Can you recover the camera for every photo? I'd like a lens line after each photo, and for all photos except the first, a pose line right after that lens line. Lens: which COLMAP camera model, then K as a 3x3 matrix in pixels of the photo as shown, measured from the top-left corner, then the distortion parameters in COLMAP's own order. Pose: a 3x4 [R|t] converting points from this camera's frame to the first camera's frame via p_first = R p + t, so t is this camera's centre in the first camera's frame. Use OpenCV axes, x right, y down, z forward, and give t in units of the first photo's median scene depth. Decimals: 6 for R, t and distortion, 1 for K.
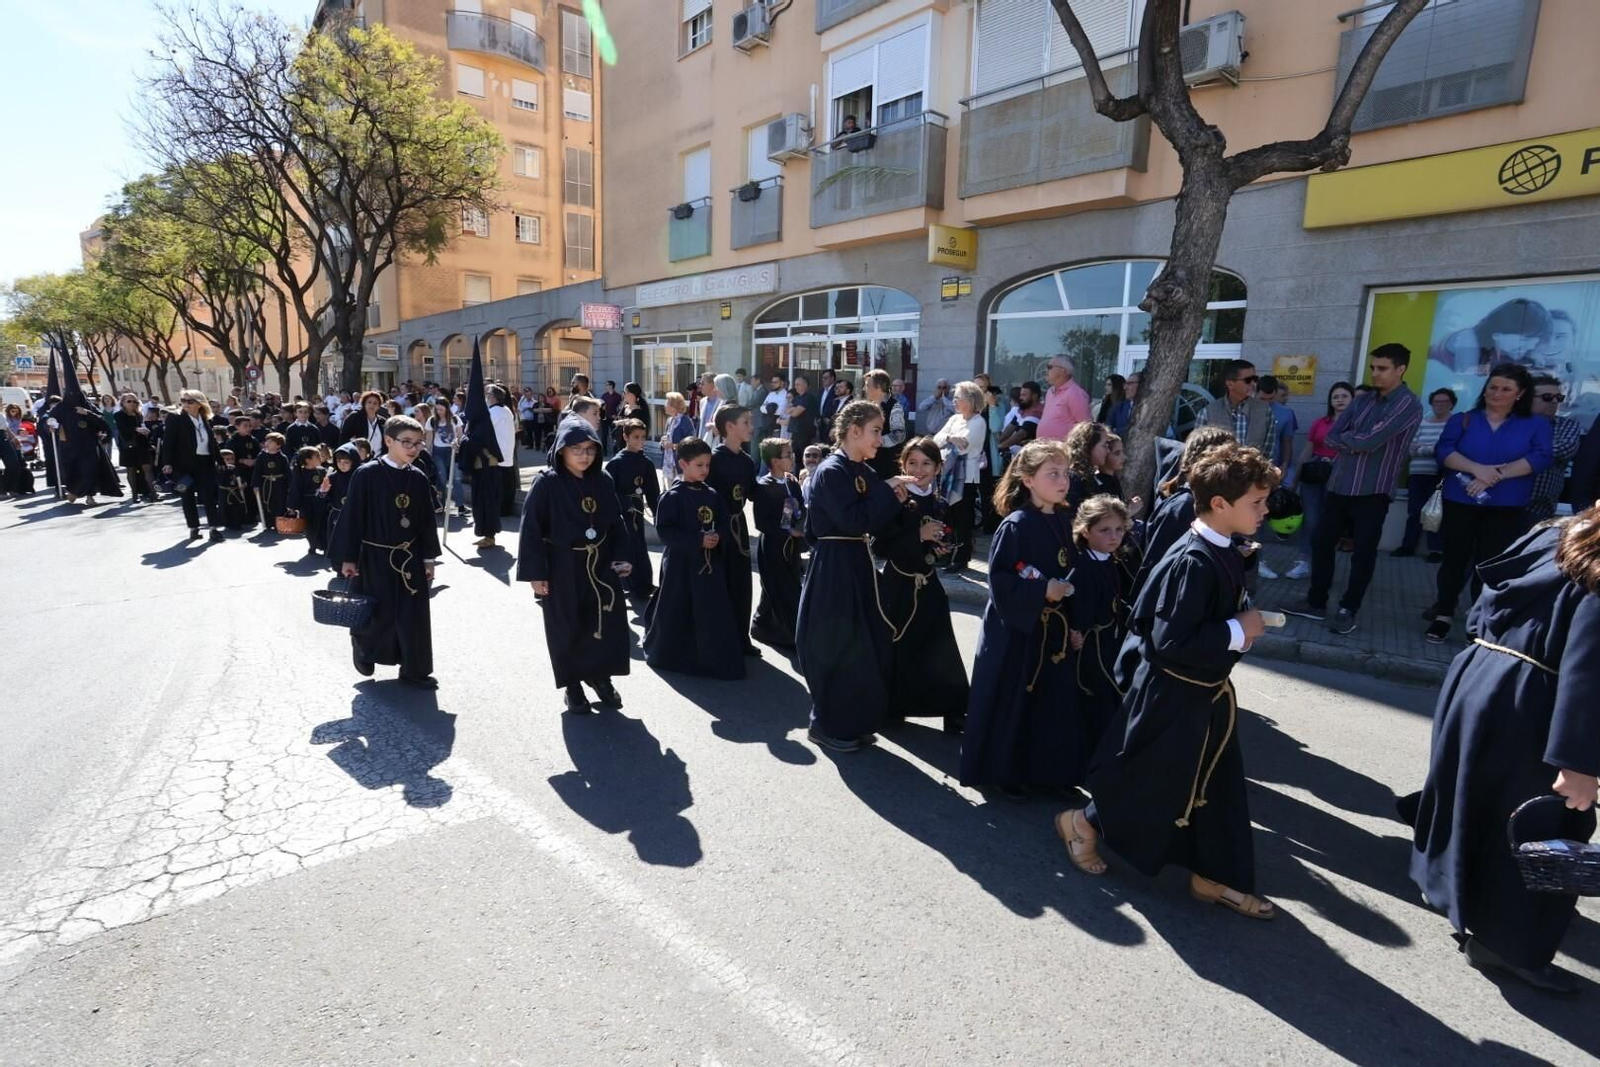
lens RADIAL K [[787.4, 0, 800.0], [0, 787.4, 533.5], [0, 0, 1]] dist [-0.077002, 0.036158]
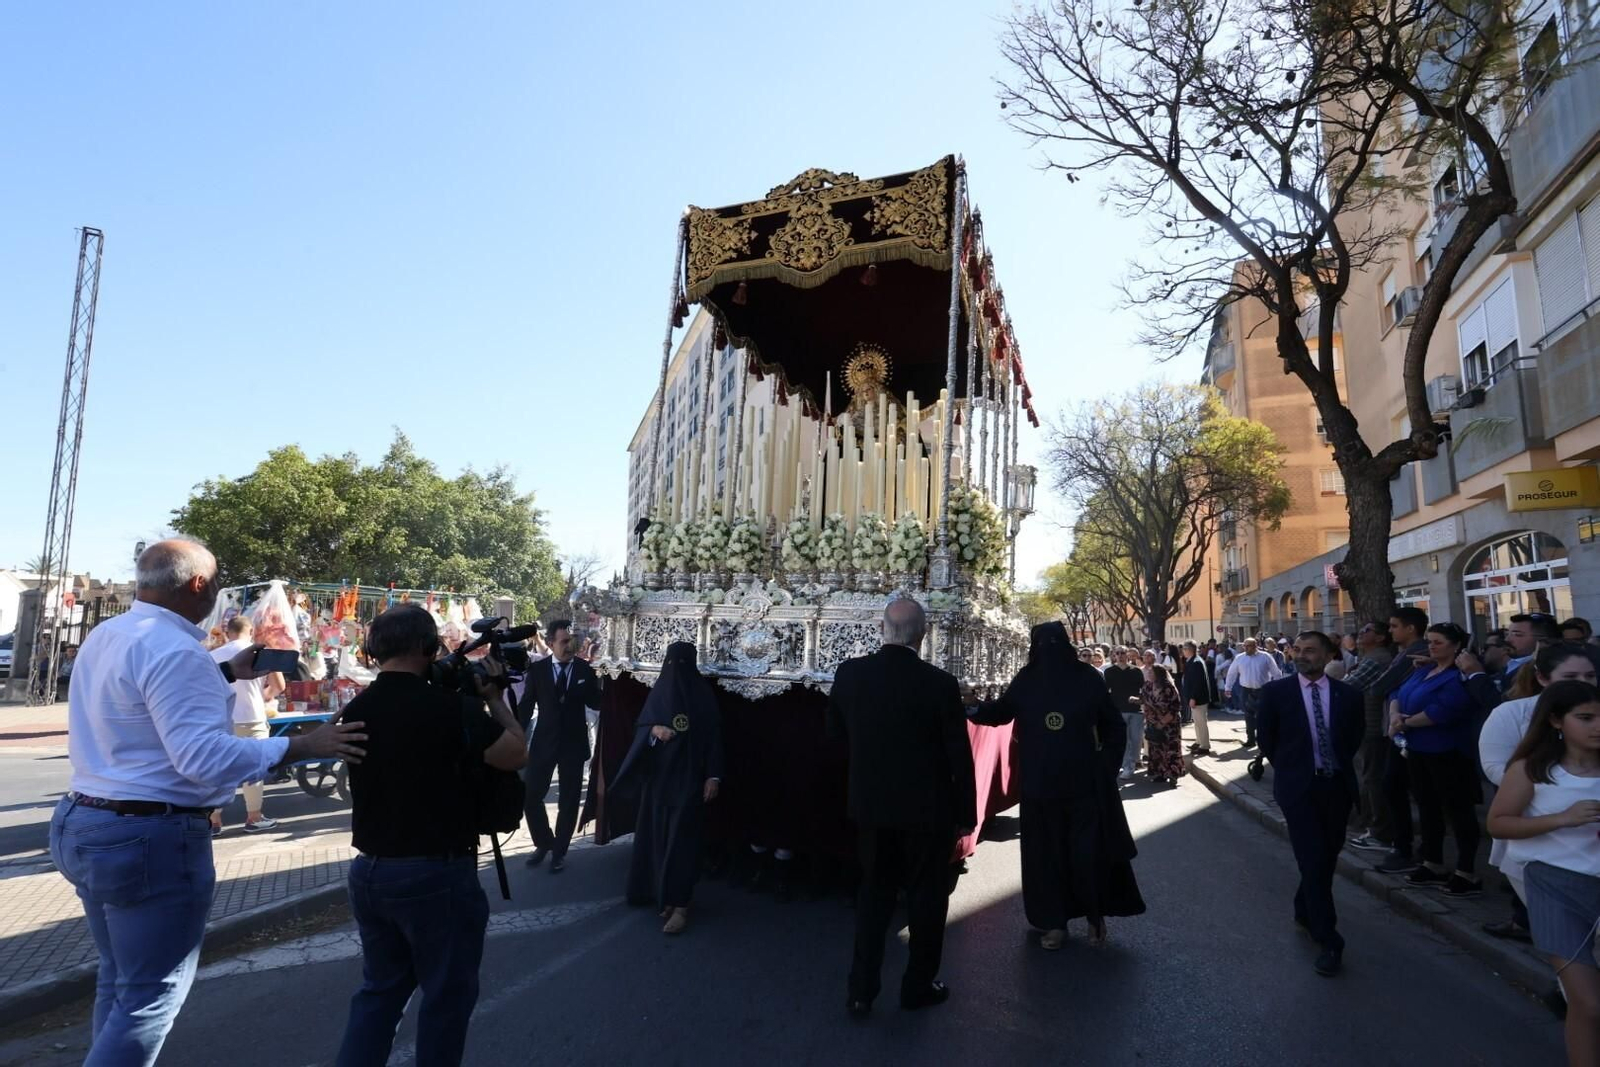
lens RADIAL K [[787.4, 0, 800.0], [0, 787.4, 533.5], [0, 0, 1]] dist [-0.077002, 0.036158]
pose [[0.424627, -0.136724, -0.894985, 0.443857], [-0.153893, 0.963246, -0.220167, 0.013125], [0.892193, 0.231221, 0.387979, -0.098478]]
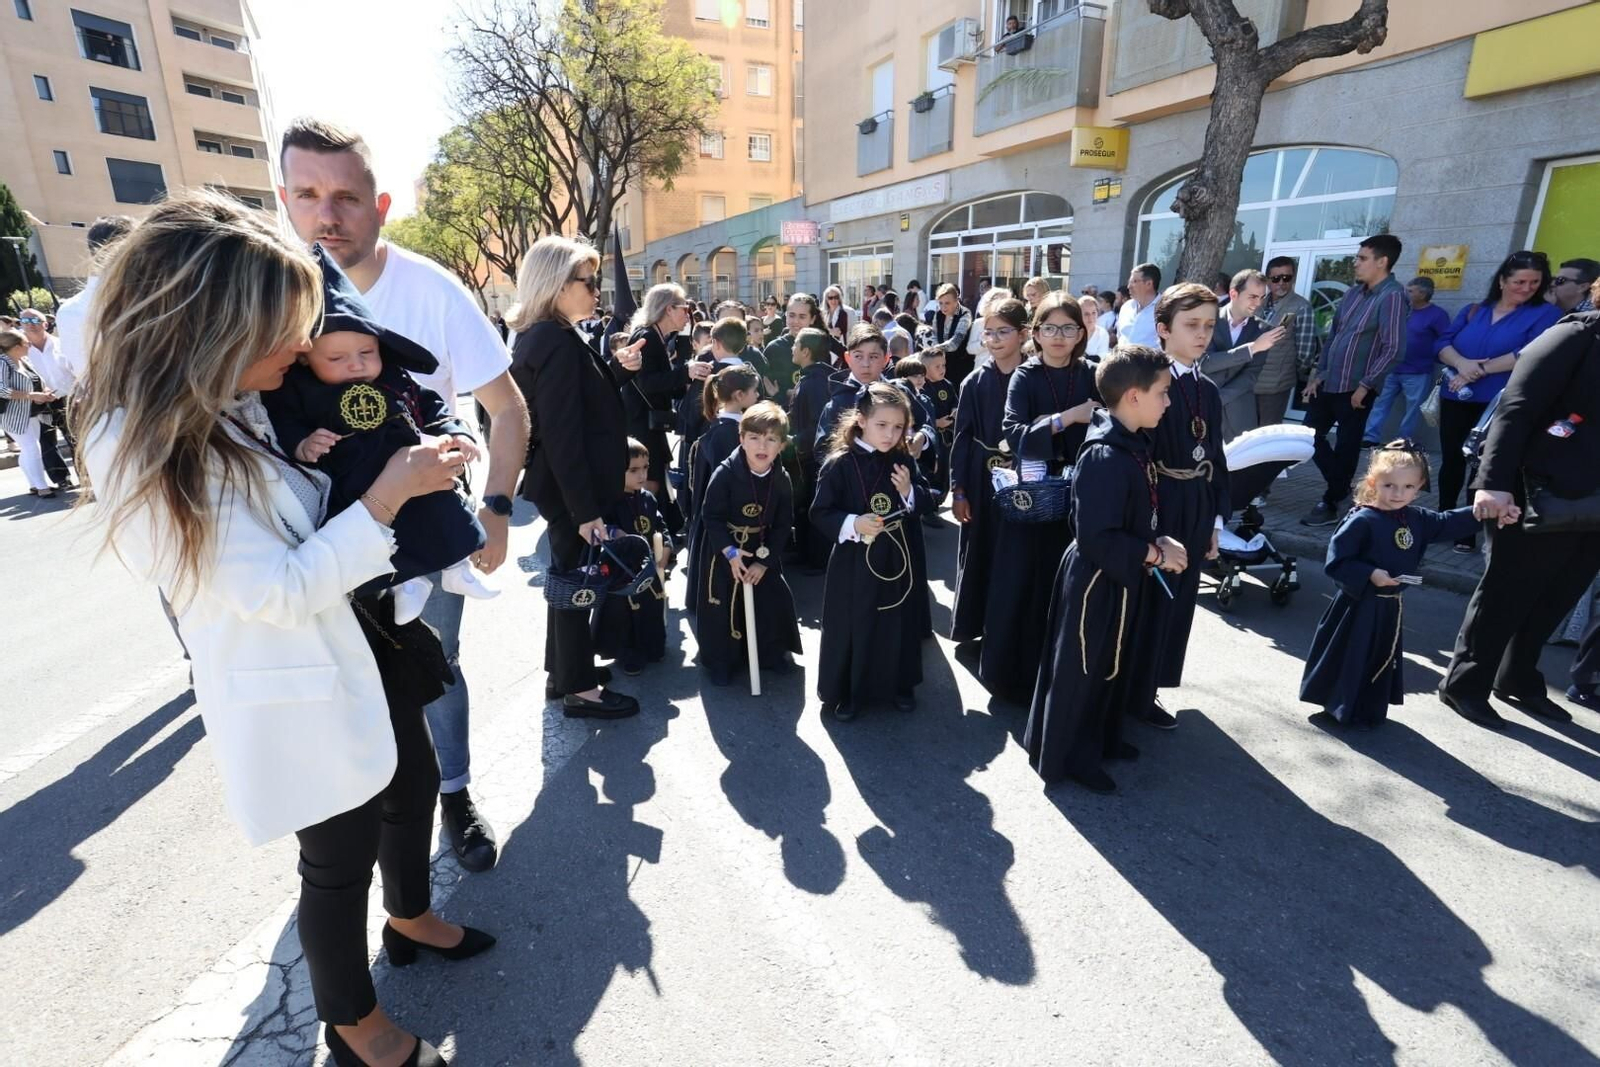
lens RADIAL K [[787.4, 0, 800.0], [0, 787.4, 533.5], [0, 0, 1]] dist [-0.077002, 0.036158]
pose [[0.951414, 0.058866, -0.302236, 0.113970], [-0.025671, 0.993303, 0.112653, 0.013605], [0.306843, -0.099421, 0.946553, -0.064678]]
